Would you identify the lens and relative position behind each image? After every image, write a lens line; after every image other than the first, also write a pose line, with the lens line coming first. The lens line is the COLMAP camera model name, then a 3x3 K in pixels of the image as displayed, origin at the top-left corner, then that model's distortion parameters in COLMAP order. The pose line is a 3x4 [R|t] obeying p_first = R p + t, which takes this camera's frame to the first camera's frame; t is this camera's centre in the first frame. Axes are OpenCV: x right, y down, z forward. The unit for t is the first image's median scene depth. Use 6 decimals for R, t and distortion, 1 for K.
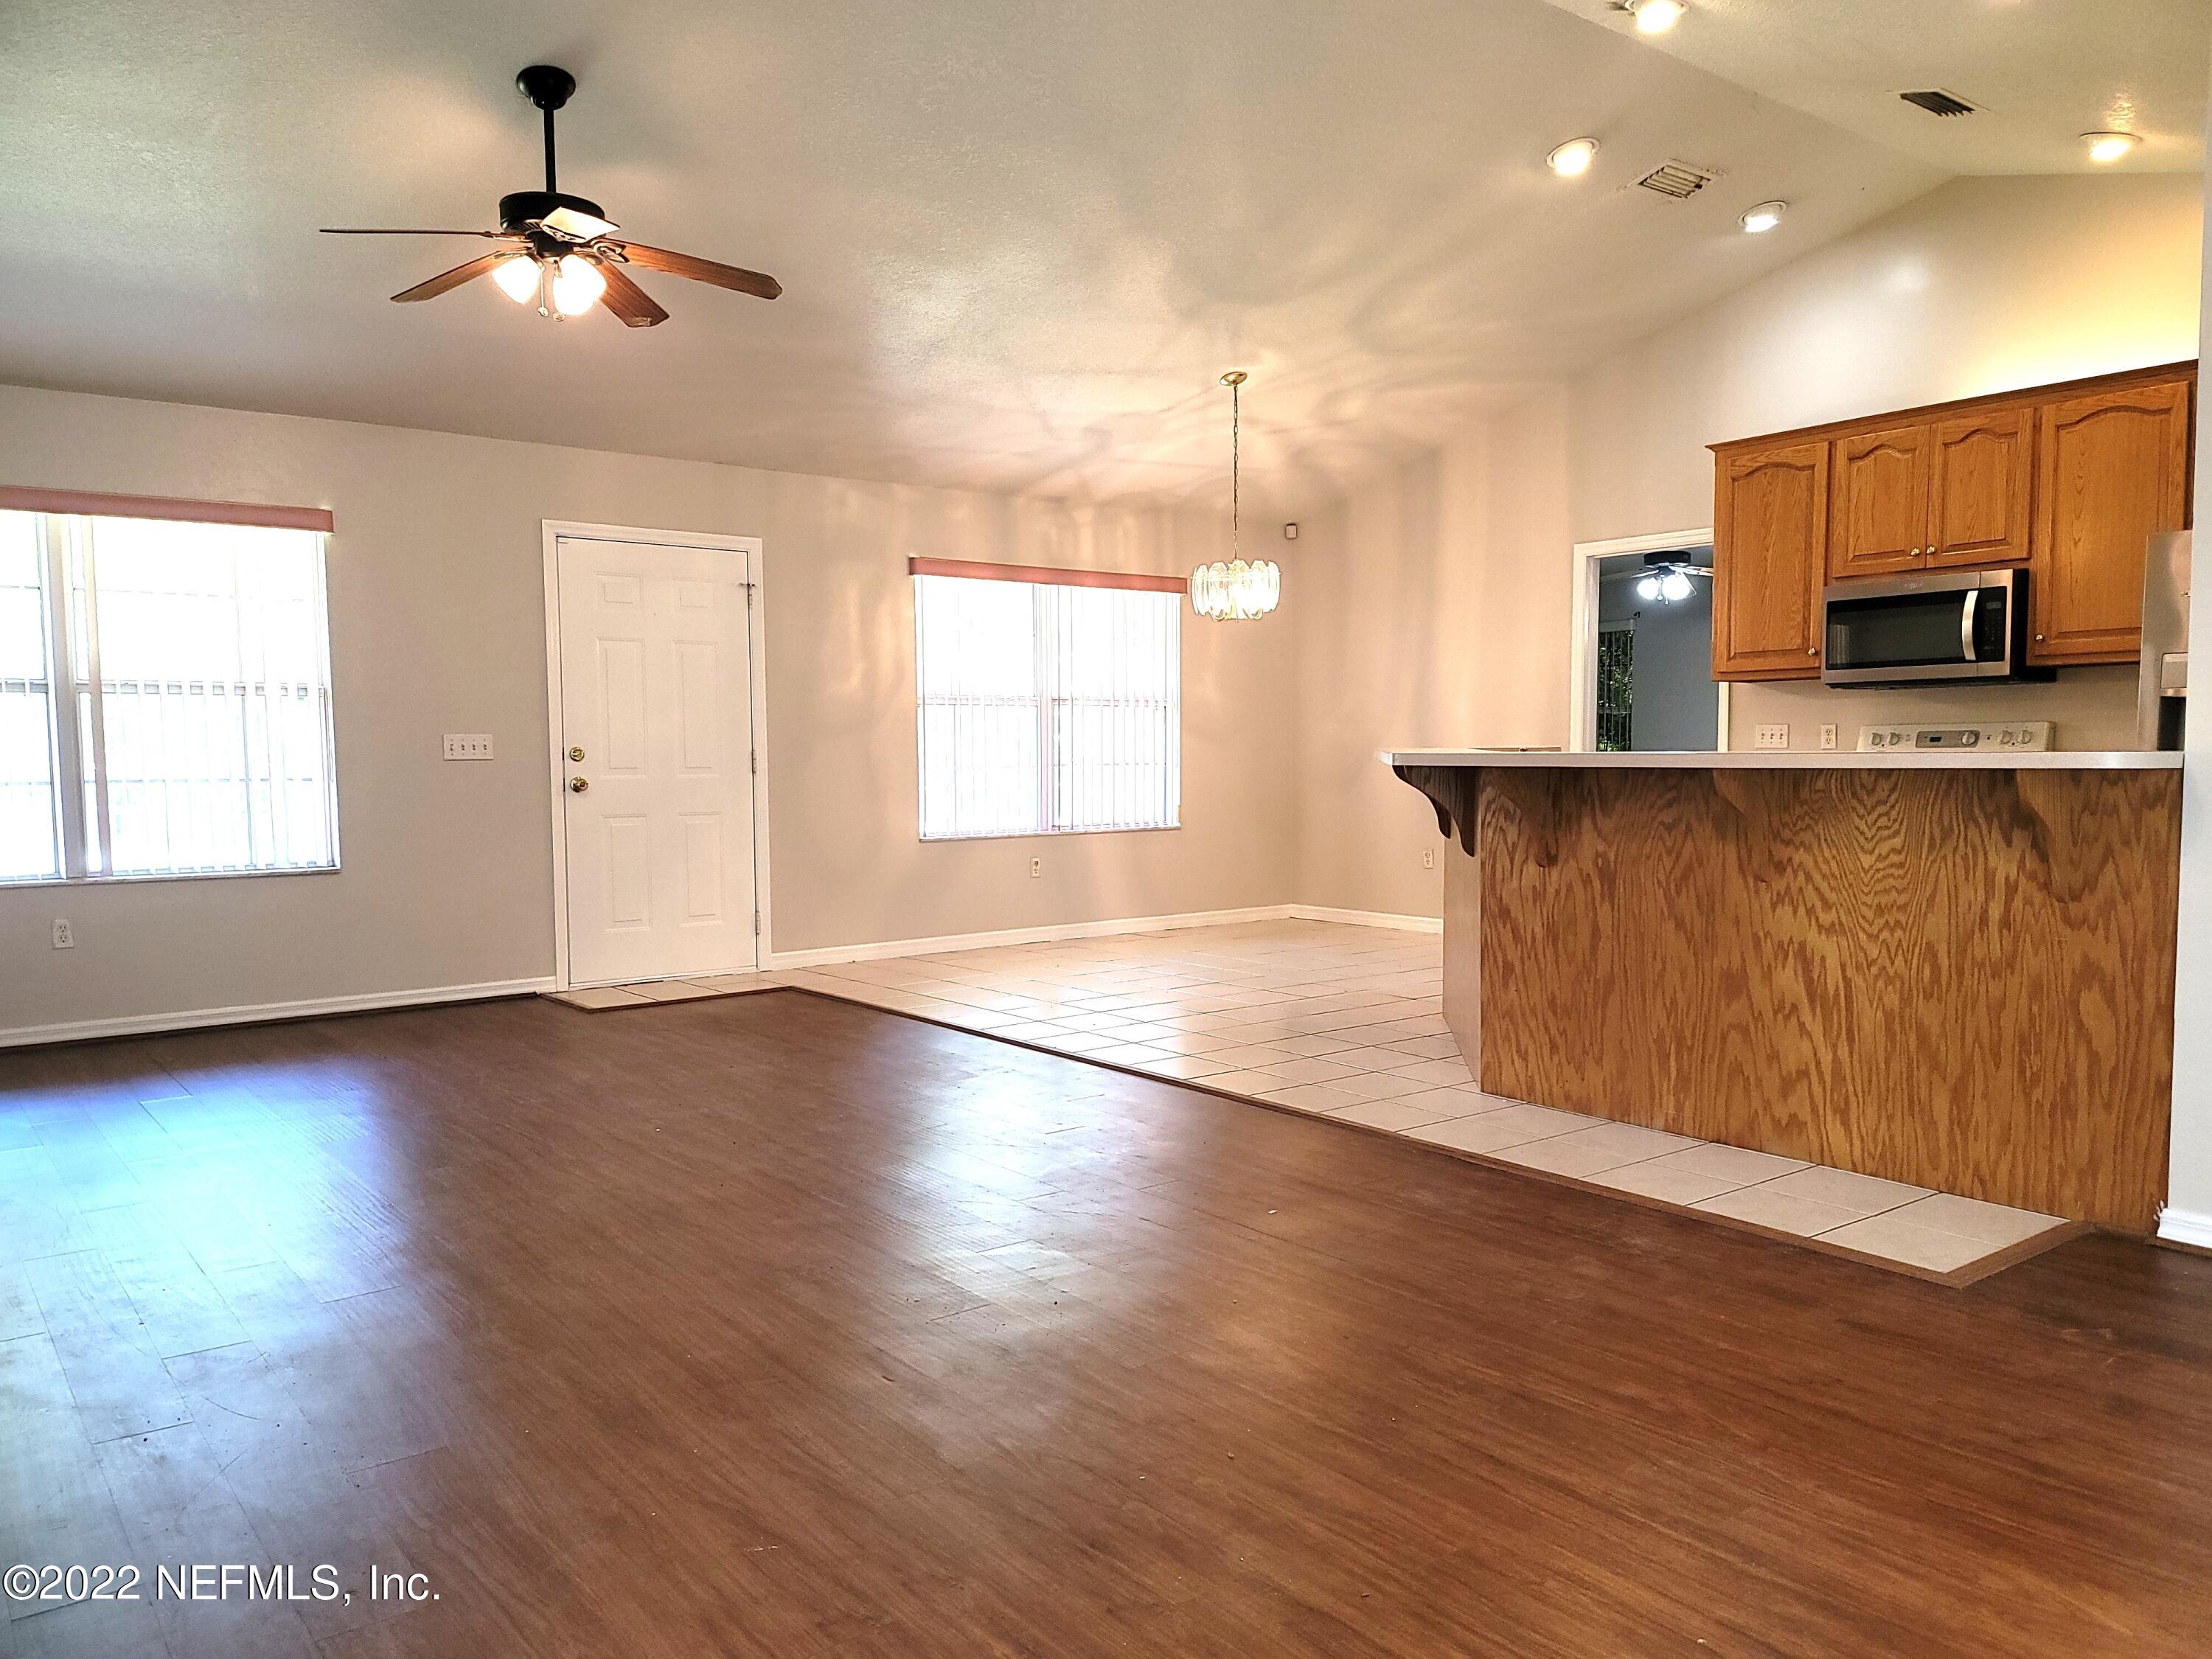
lens RADIAL K [[1610.4, 0, 1115.3], [0, 1610.4, 841.7], [0, 0, 1]] dist [0.083187, -0.070575]
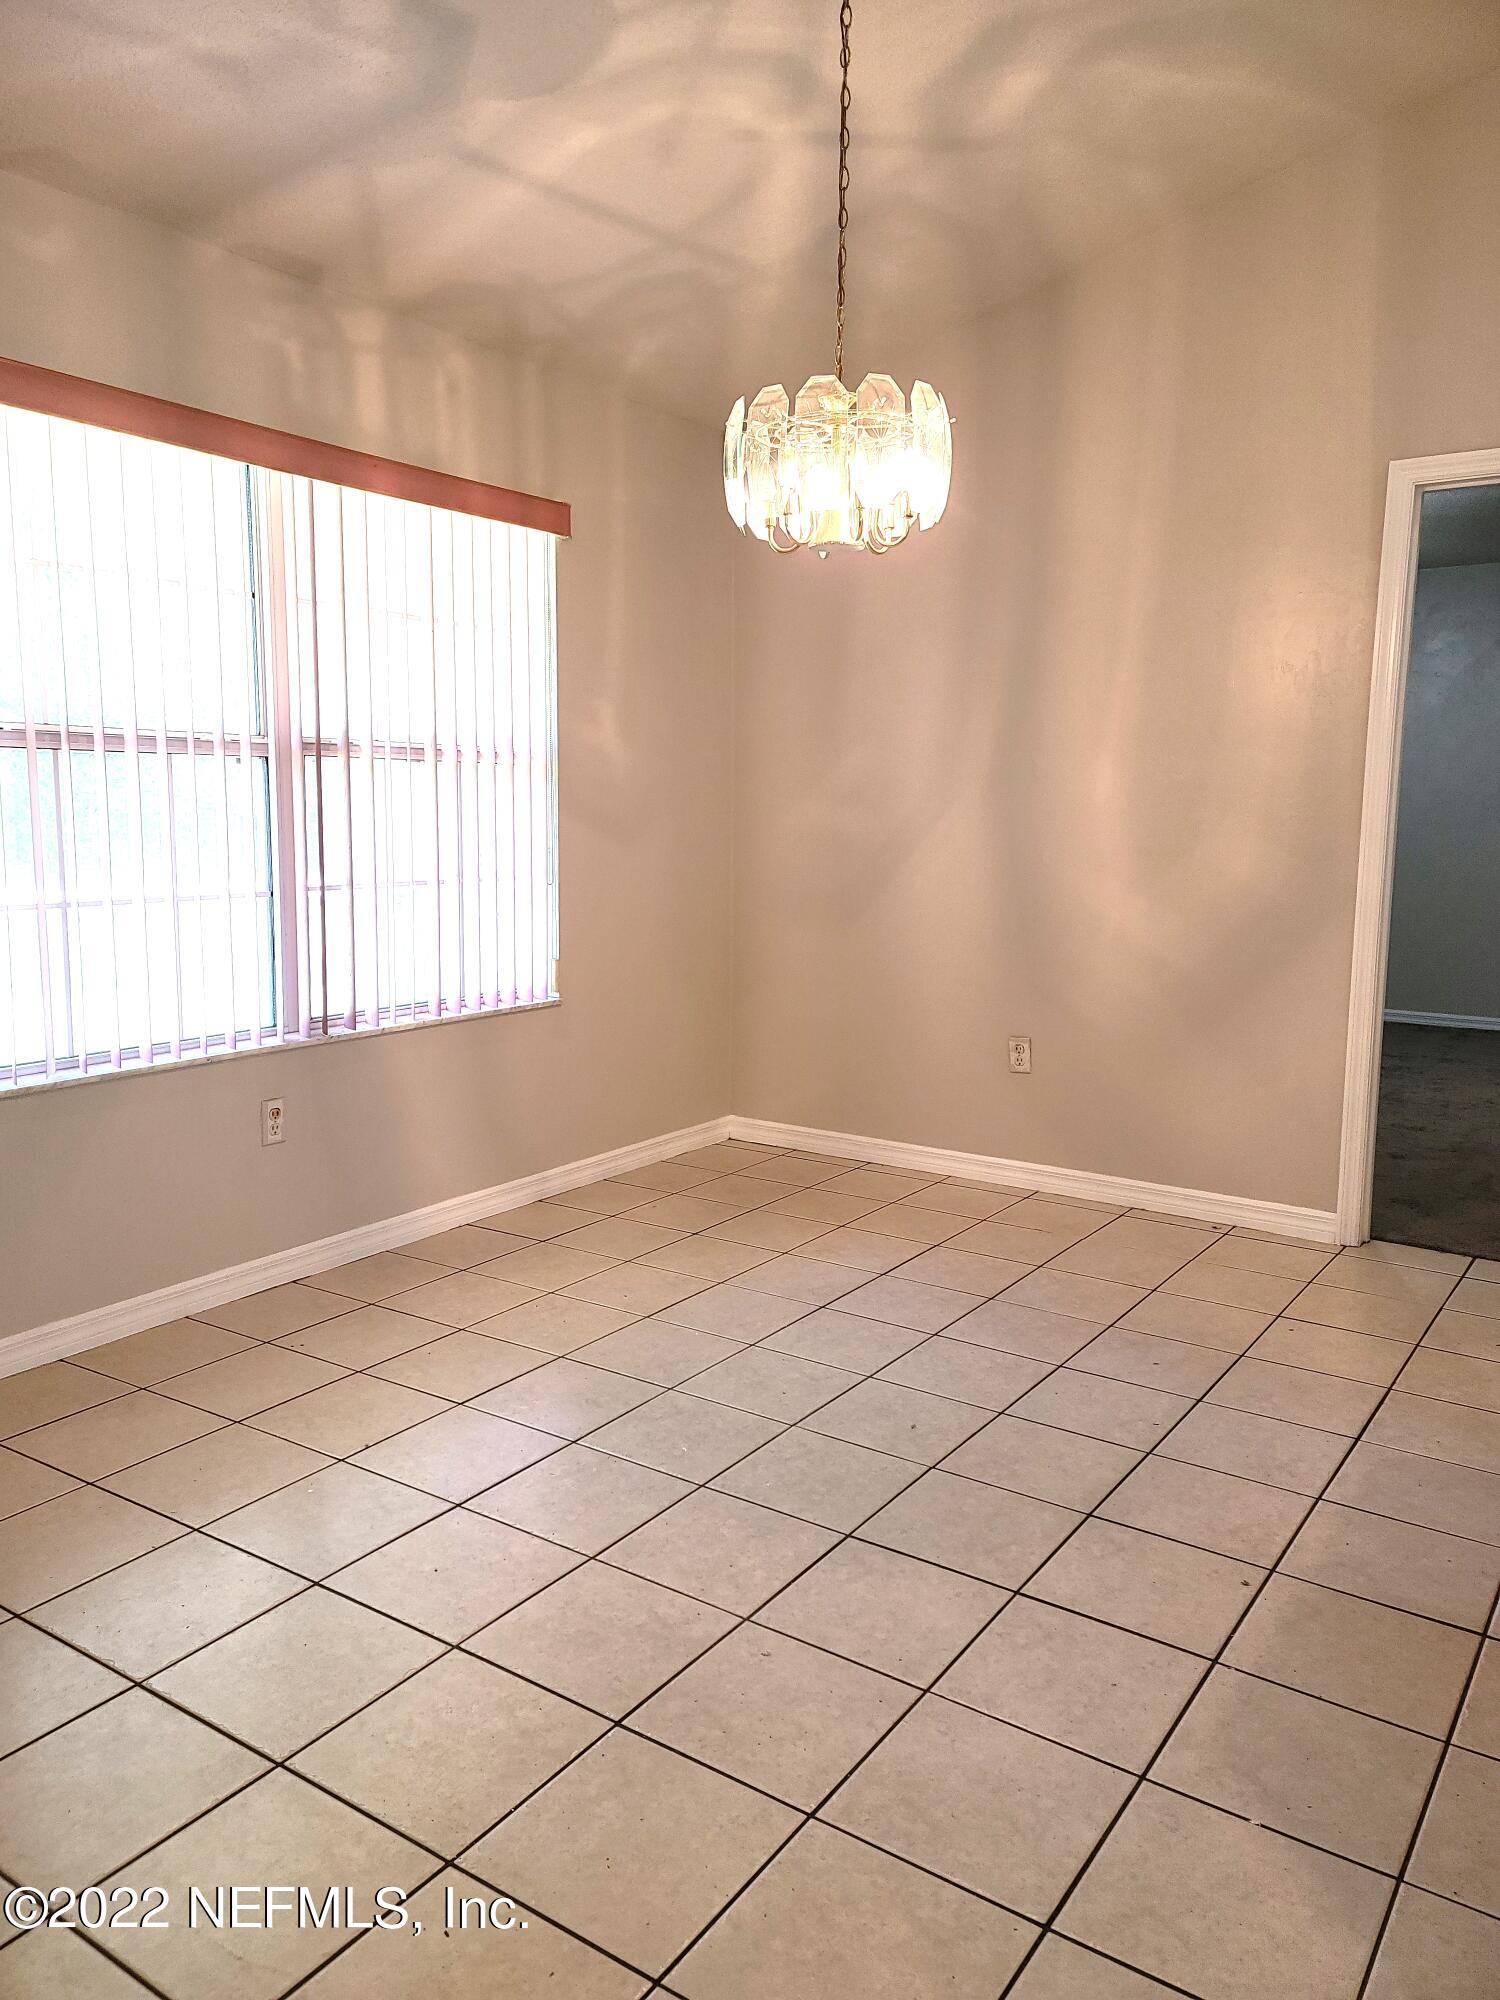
lens RADIAL K [[1456.1, 0, 752.1], [0, 1456.1, 993.8], [0, 0, 1]] dist [0.083187, -0.070575]
pose [[0.951980, -0.025437, 0.305101, -0.046725], [0.001474, 0.996912, 0.078518, -0.051023], [-0.306156, -0.074298, 0.949077, 0.570828]]
